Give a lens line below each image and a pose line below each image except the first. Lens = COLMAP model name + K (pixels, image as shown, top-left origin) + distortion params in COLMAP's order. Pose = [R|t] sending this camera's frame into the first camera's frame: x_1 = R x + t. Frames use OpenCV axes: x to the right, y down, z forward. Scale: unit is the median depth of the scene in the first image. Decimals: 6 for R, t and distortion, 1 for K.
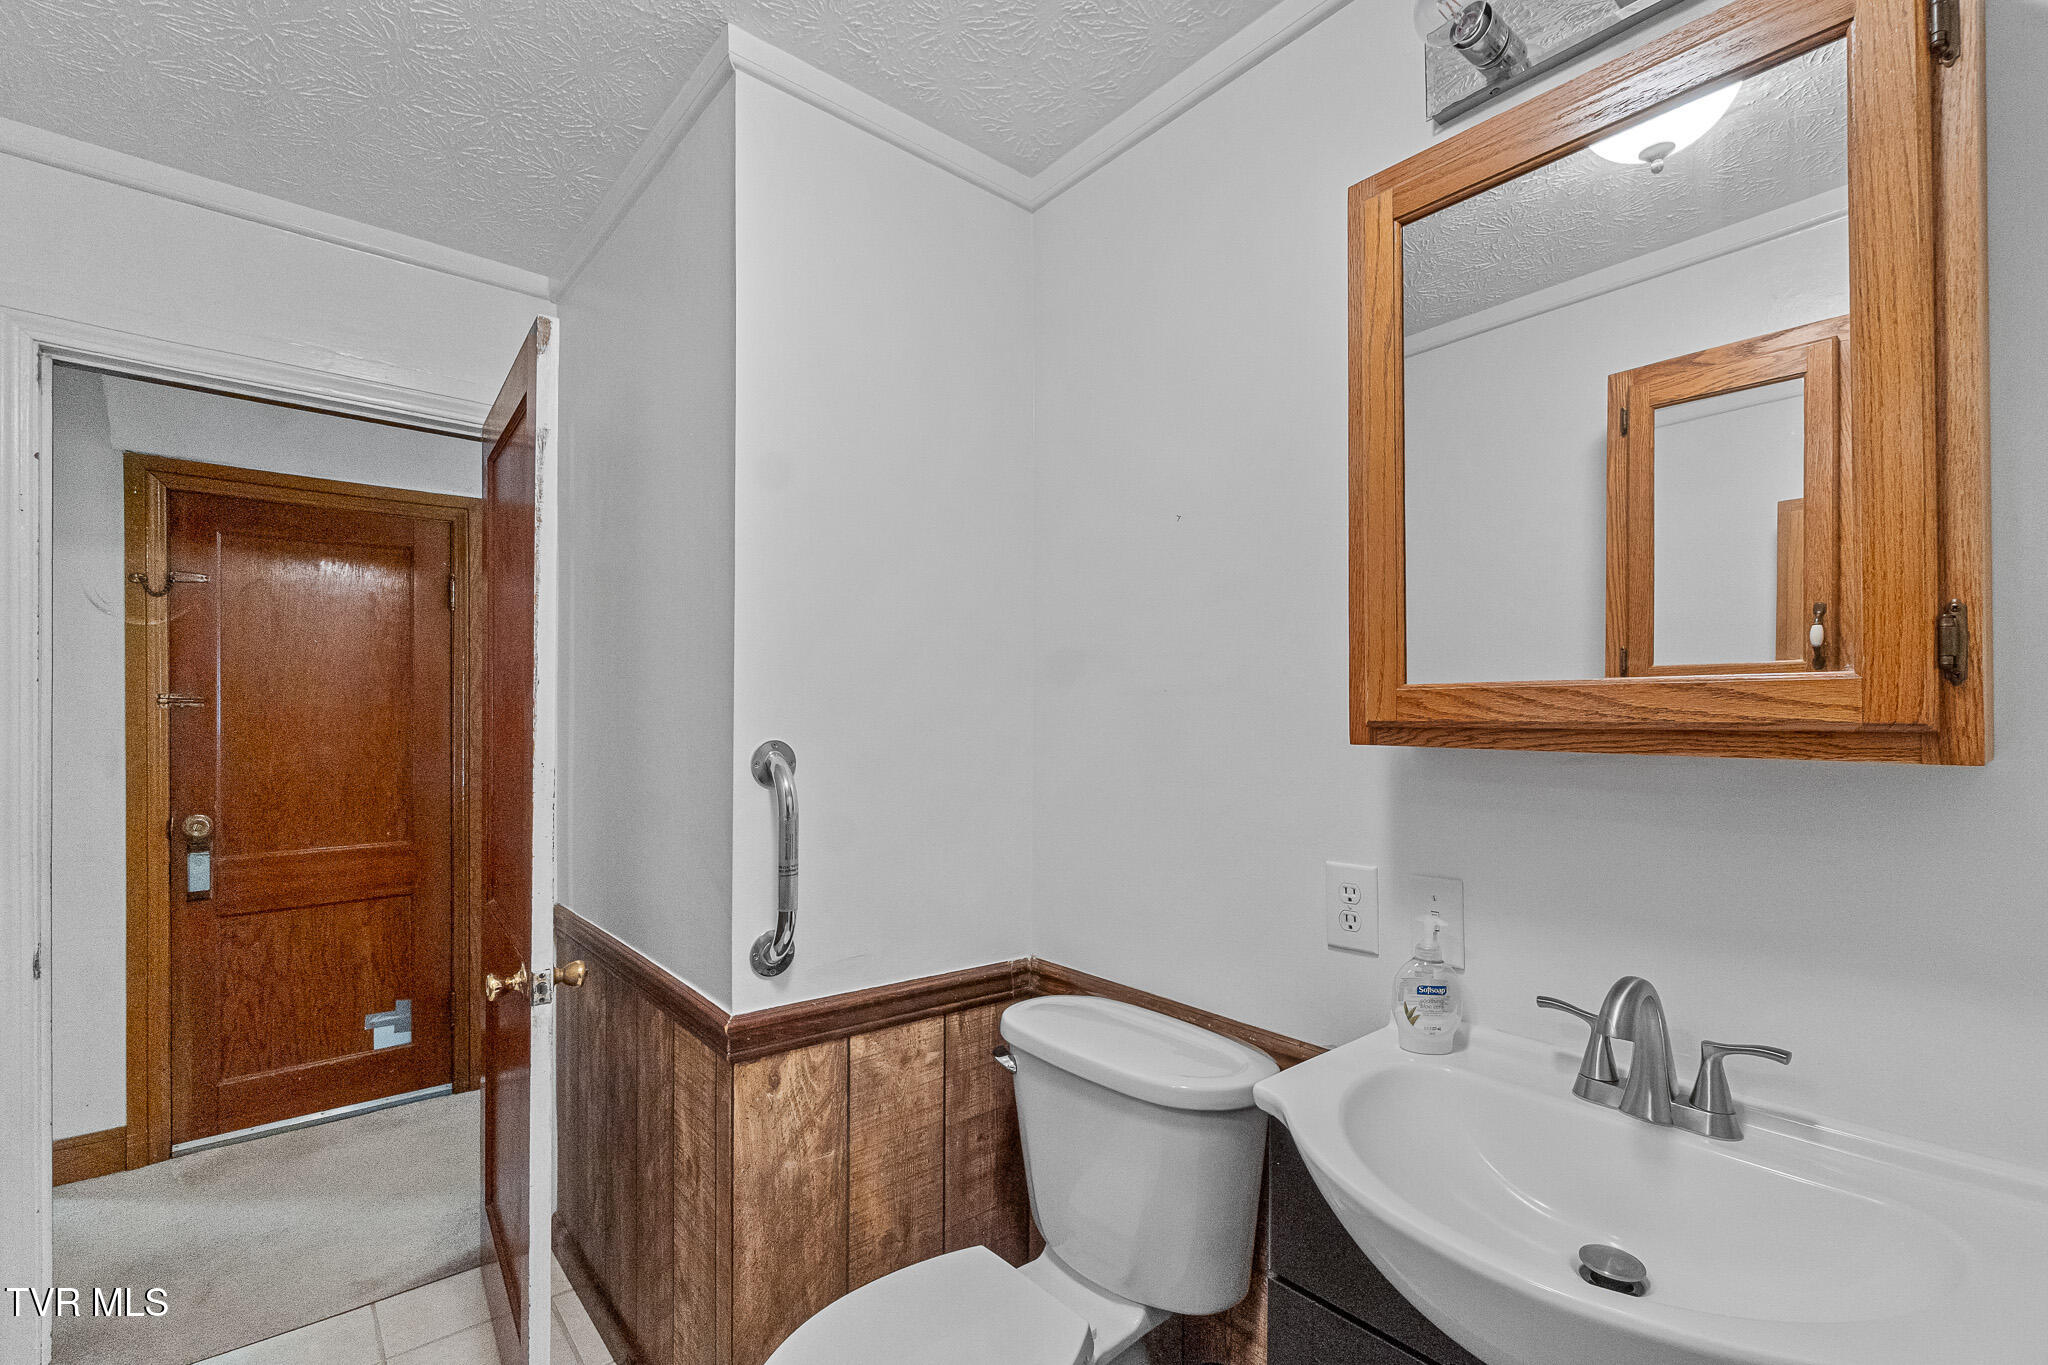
lens RADIAL K [[897.4, 0, 1024.0], [0, 897.4, 701.8], [0, 0, 1]] dist [-0.001730, 0.000248]
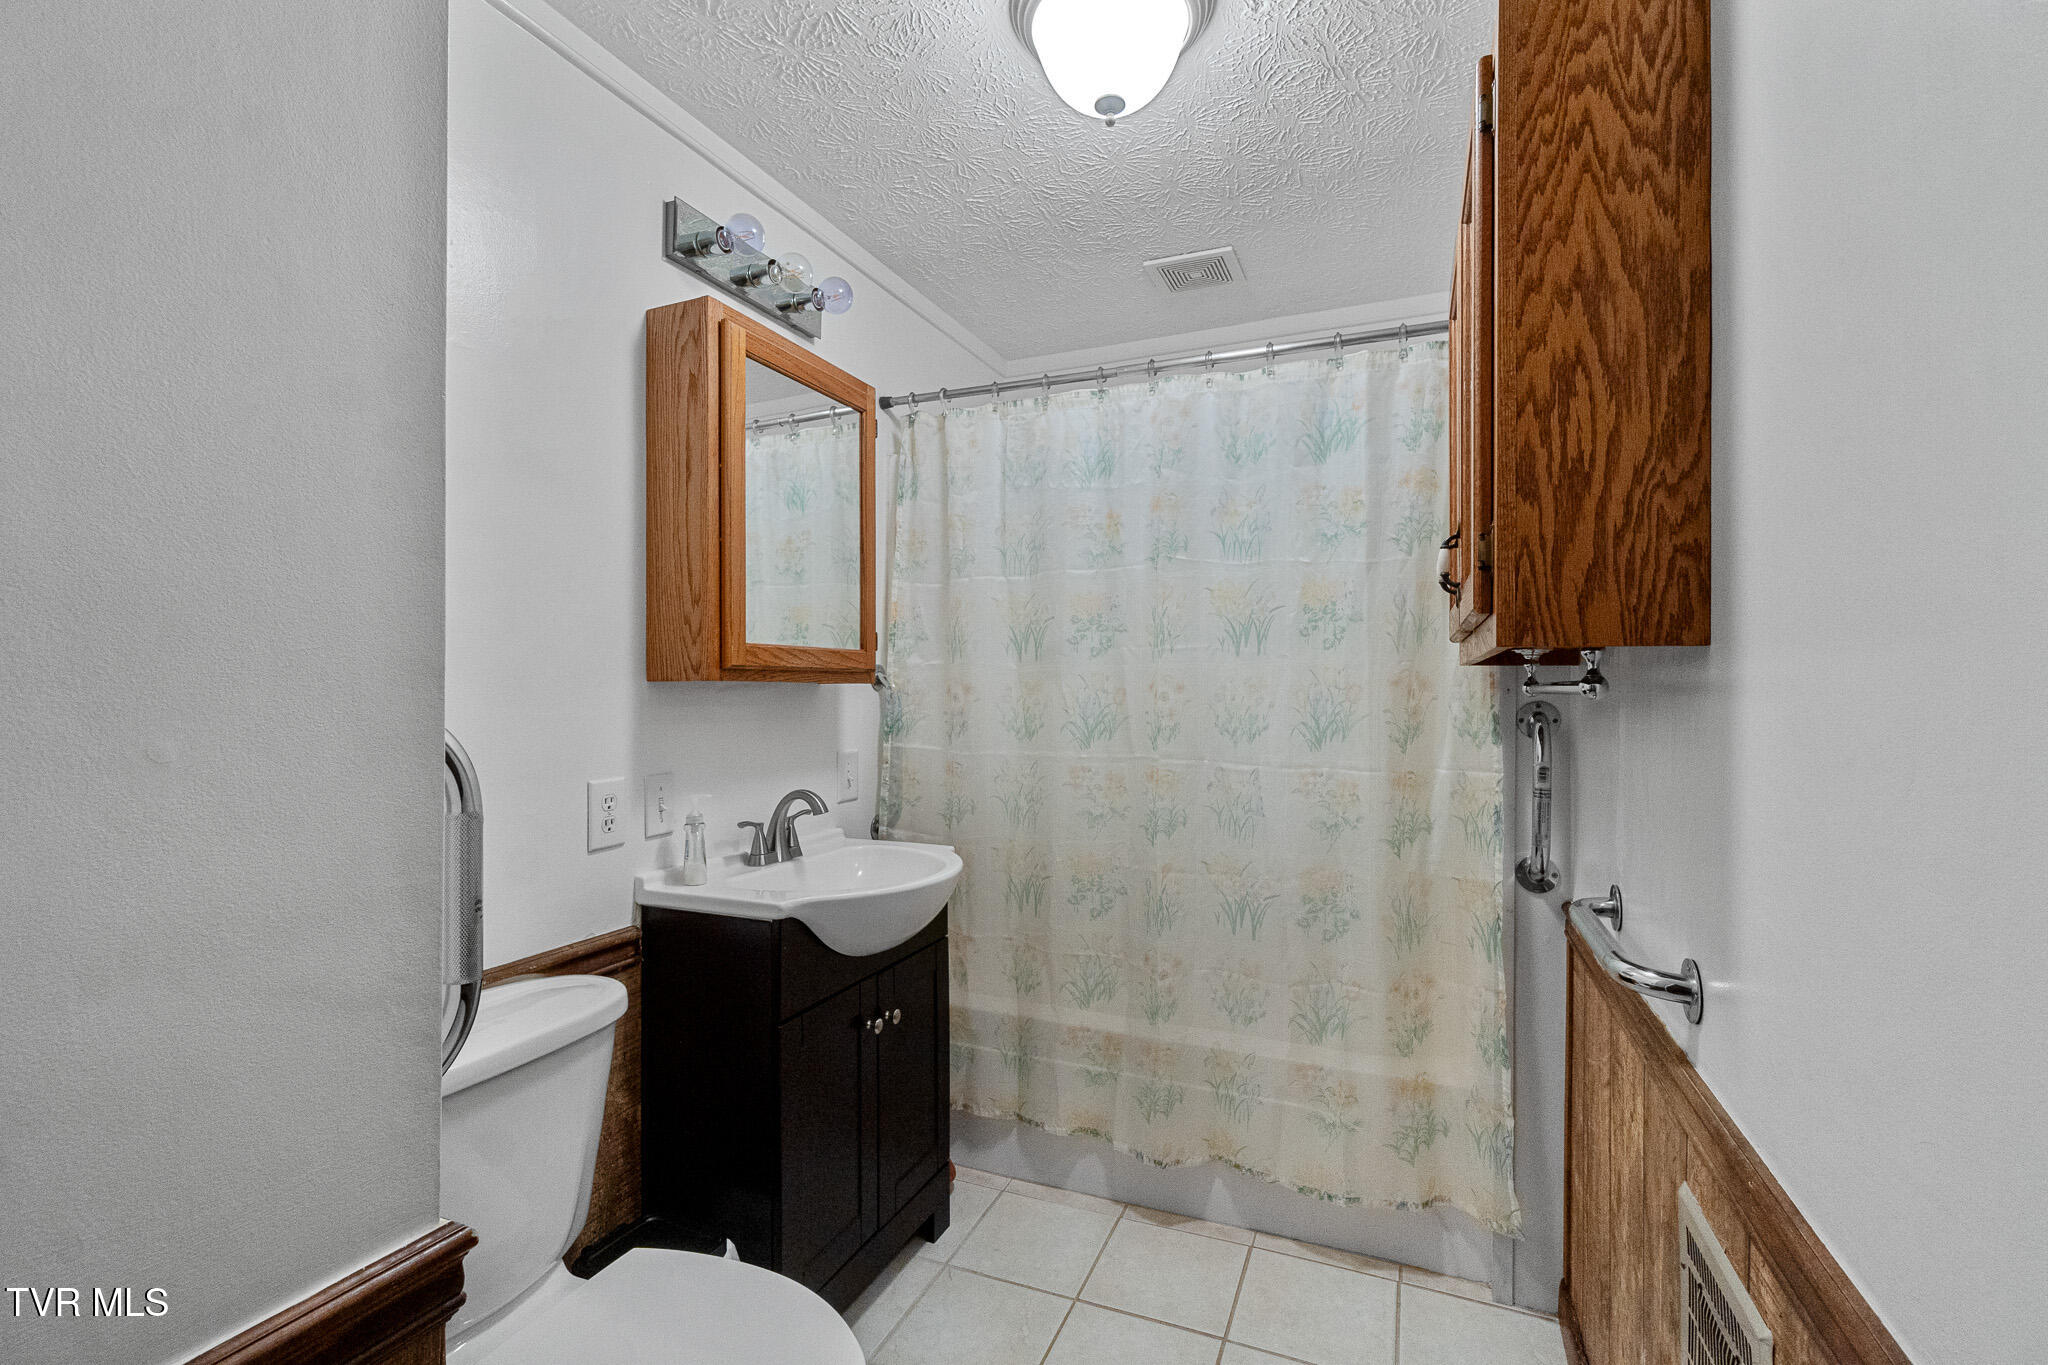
lens RADIAL K [[897.4, 0, 1025.9], [0, 897.4, 686.7], [0, 0, 1]] dist [-0.001730, 0.000248]
pose [[-0.441542, -0.001067, 0.897240, -1.254123], [-0.012445, 0.999910, -0.004935, 0.061774], [-0.897154, -0.013345, -0.441516, 1.269637]]
